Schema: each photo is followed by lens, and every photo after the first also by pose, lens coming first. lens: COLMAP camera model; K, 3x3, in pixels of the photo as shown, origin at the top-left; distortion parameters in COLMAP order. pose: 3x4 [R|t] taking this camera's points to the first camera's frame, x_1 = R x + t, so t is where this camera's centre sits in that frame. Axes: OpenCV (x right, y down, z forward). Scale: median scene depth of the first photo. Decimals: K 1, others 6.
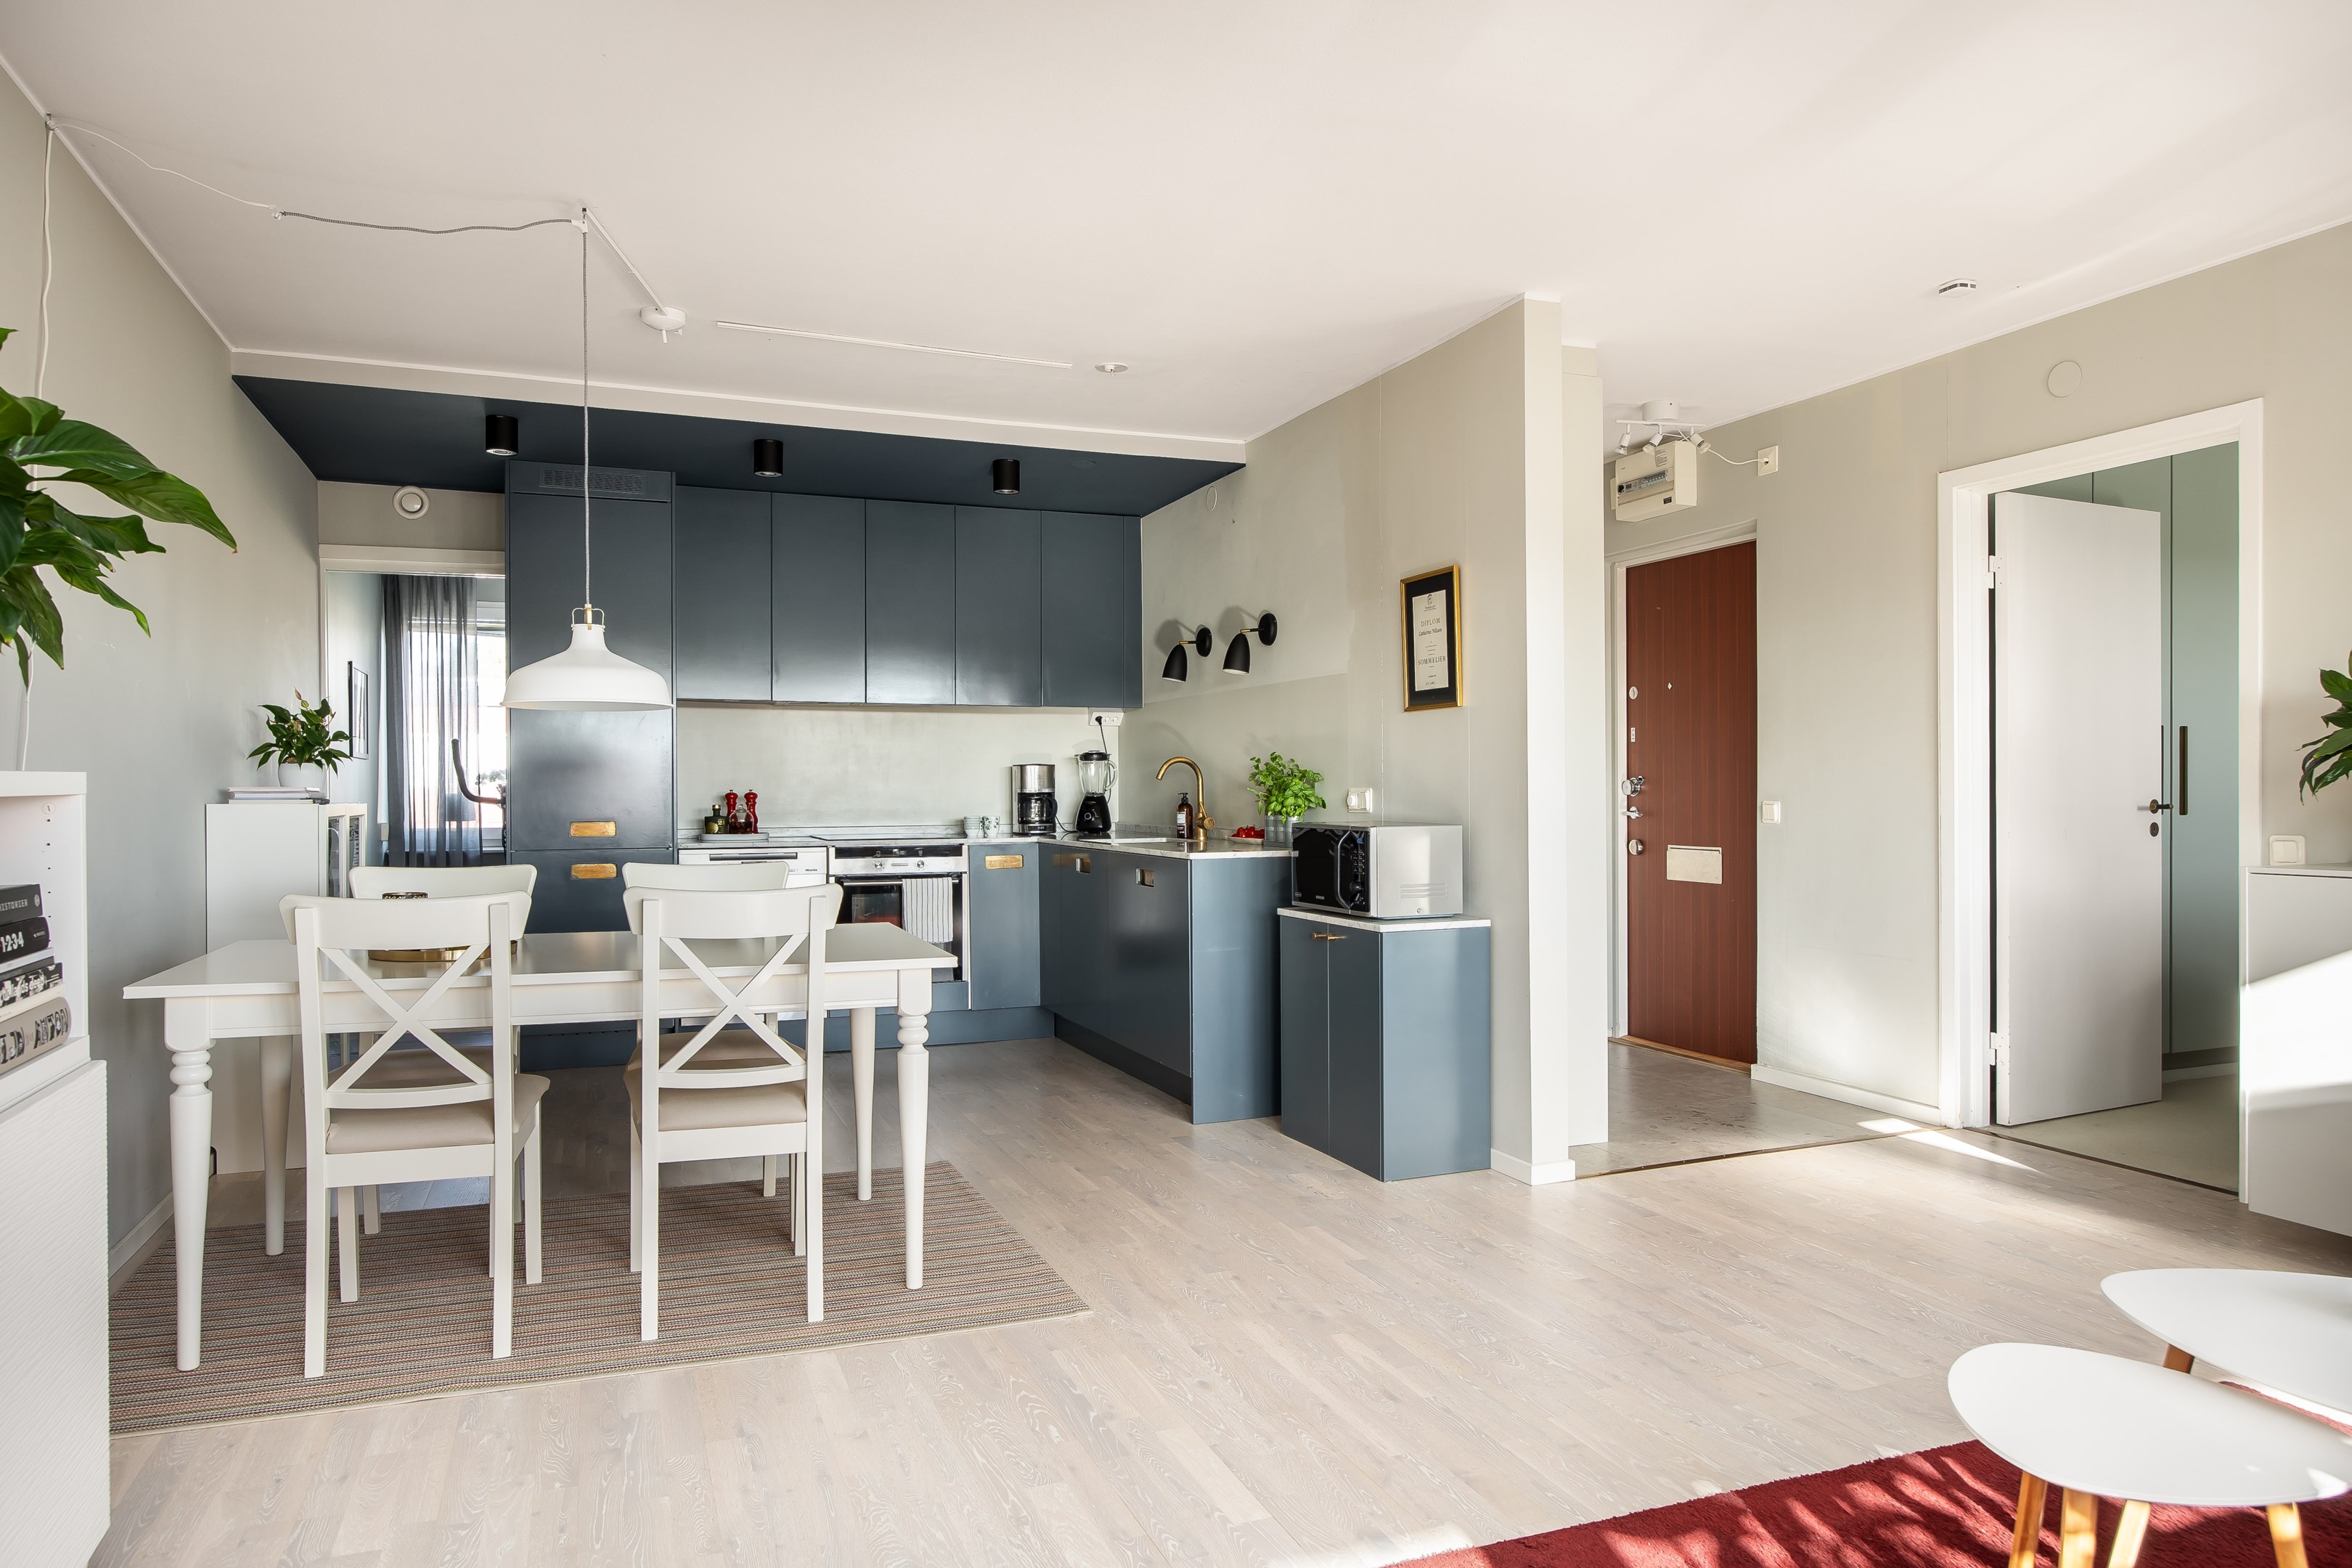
lens RADIAL K [[1483.1, 0, 1174.0], [0, 1483.1, 784.1], [0, 0, 1]] dist [-0.003428, -0.001801]
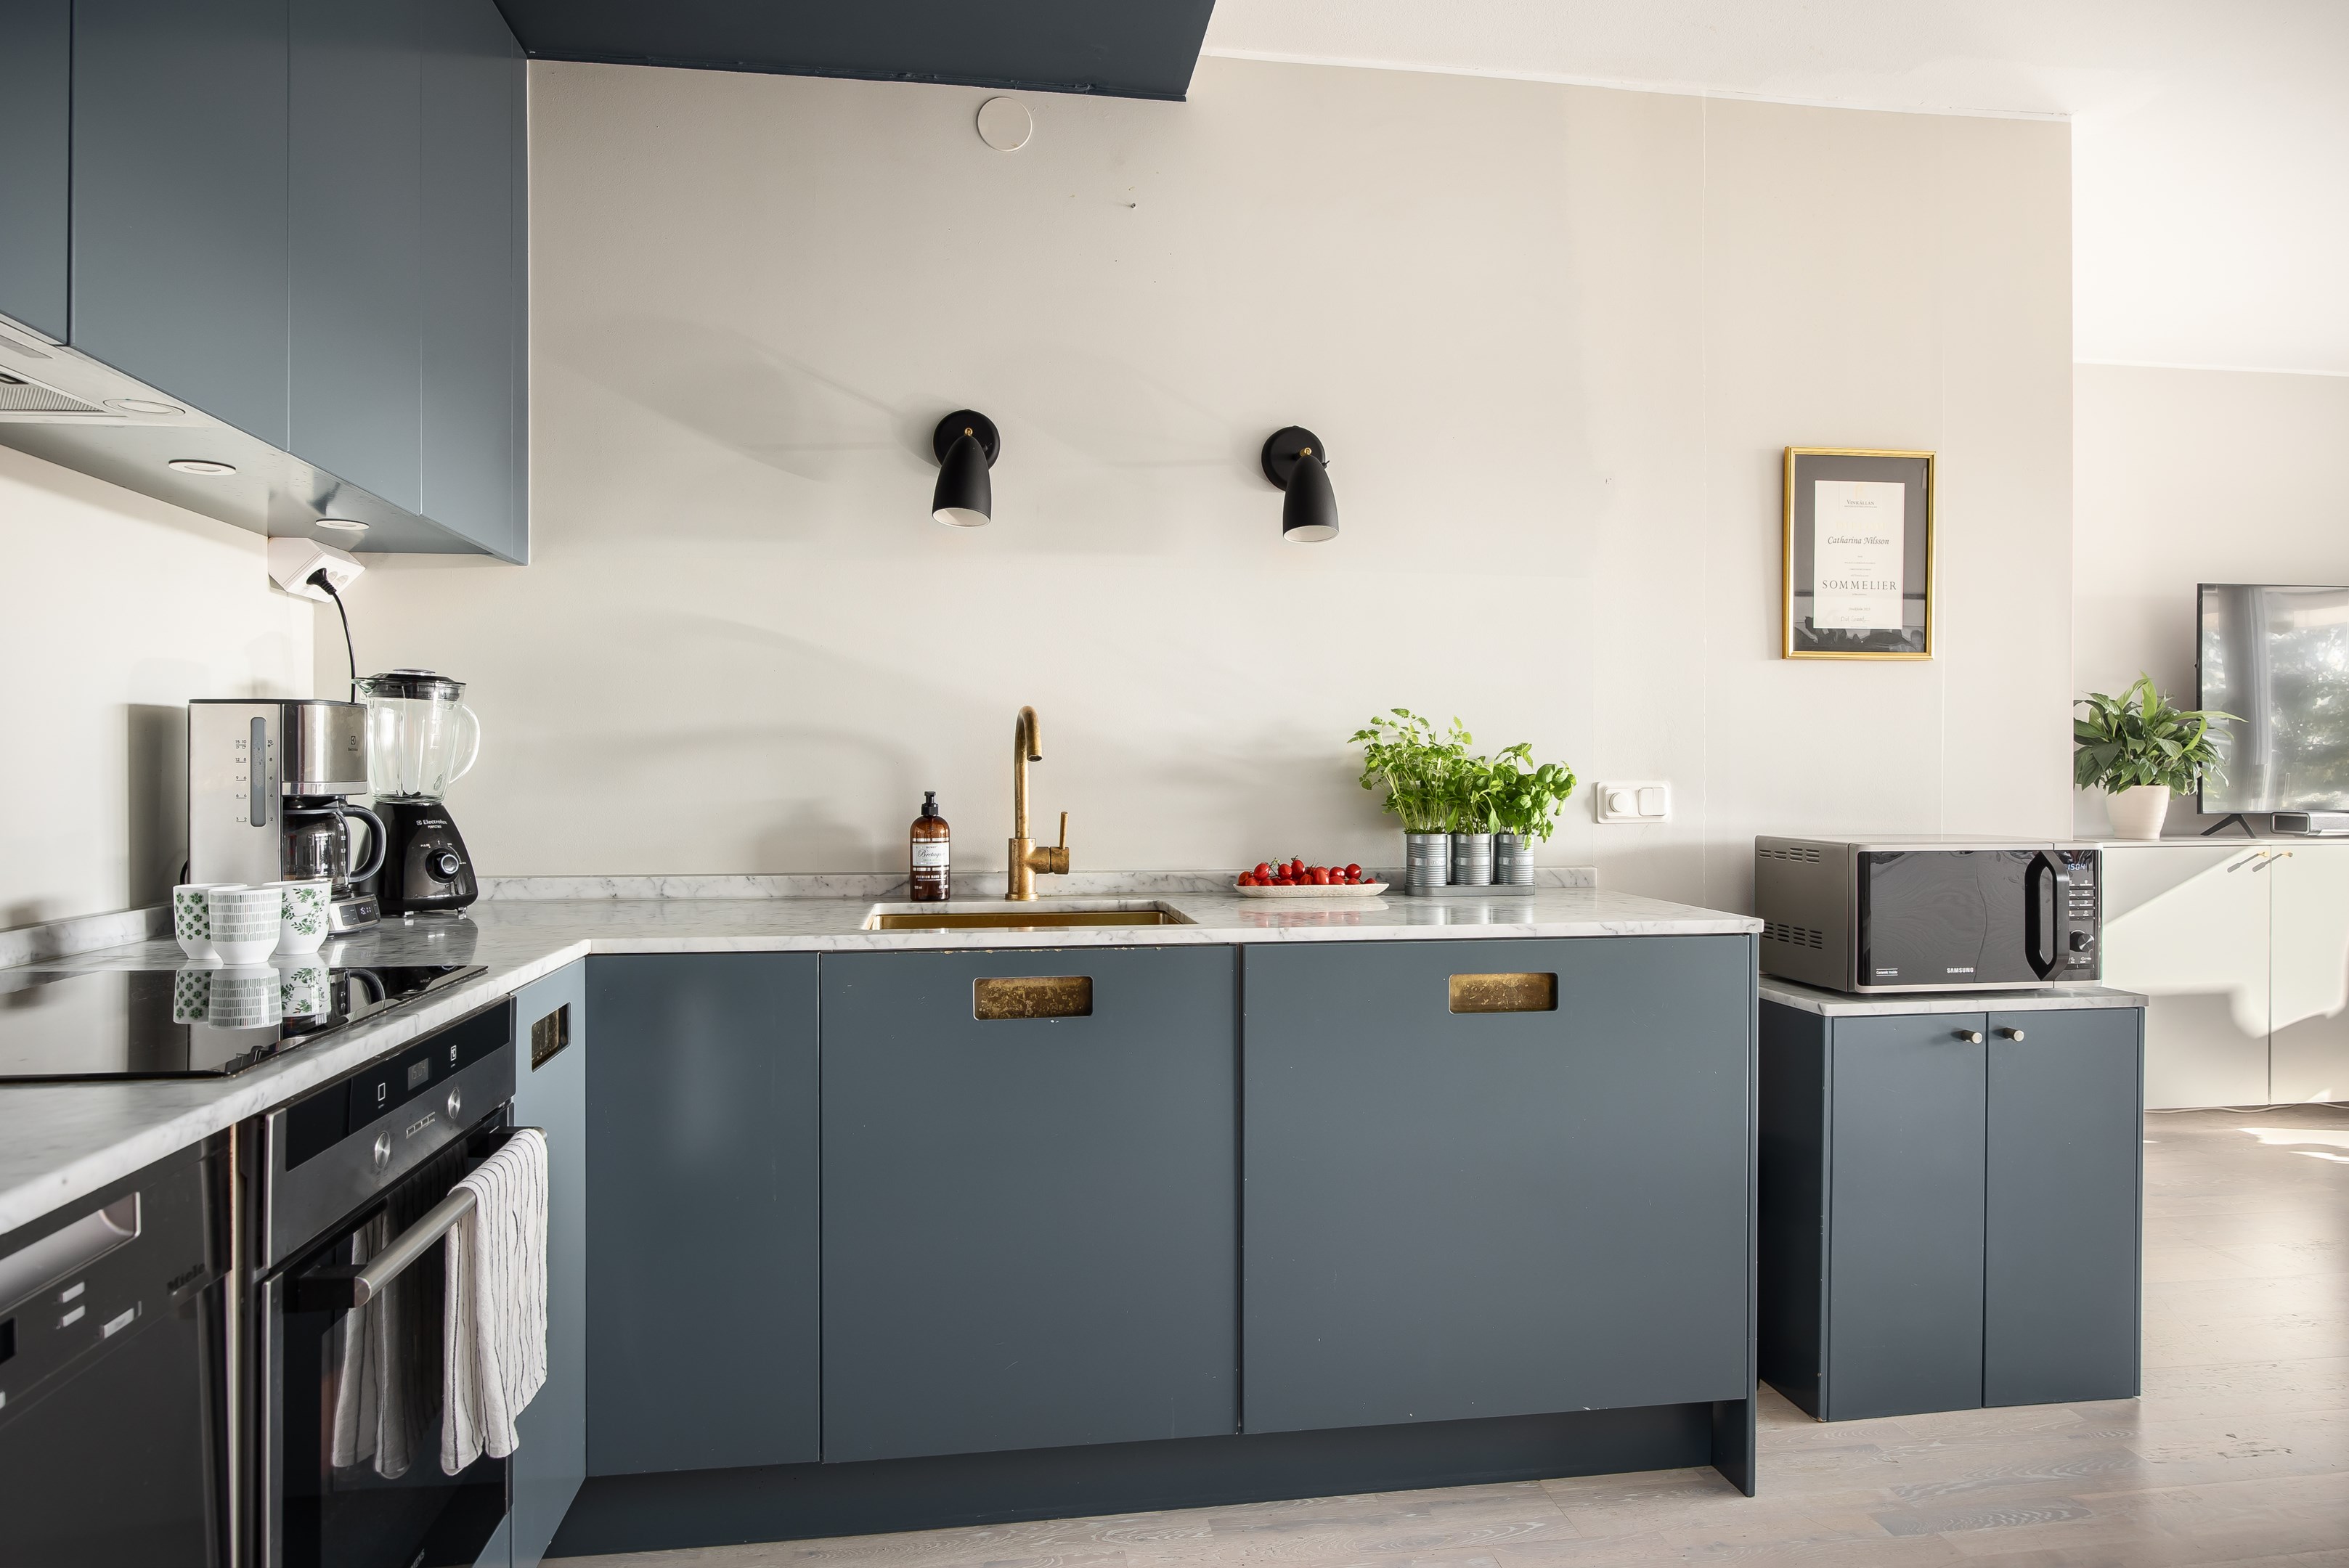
lens RADIAL K [[1481.0, 0, 1172.4], [0, 1481.0, 785.3], [0, 0, 1]] dist [-0.003428, -0.001801]
pose [[0.238744, -0.008076, 0.971049, -0.542411], [0.001714, 0.999967, 0.007895, 0.000892], [-0.971081, -0.000221, 0.238750, 1.137890]]
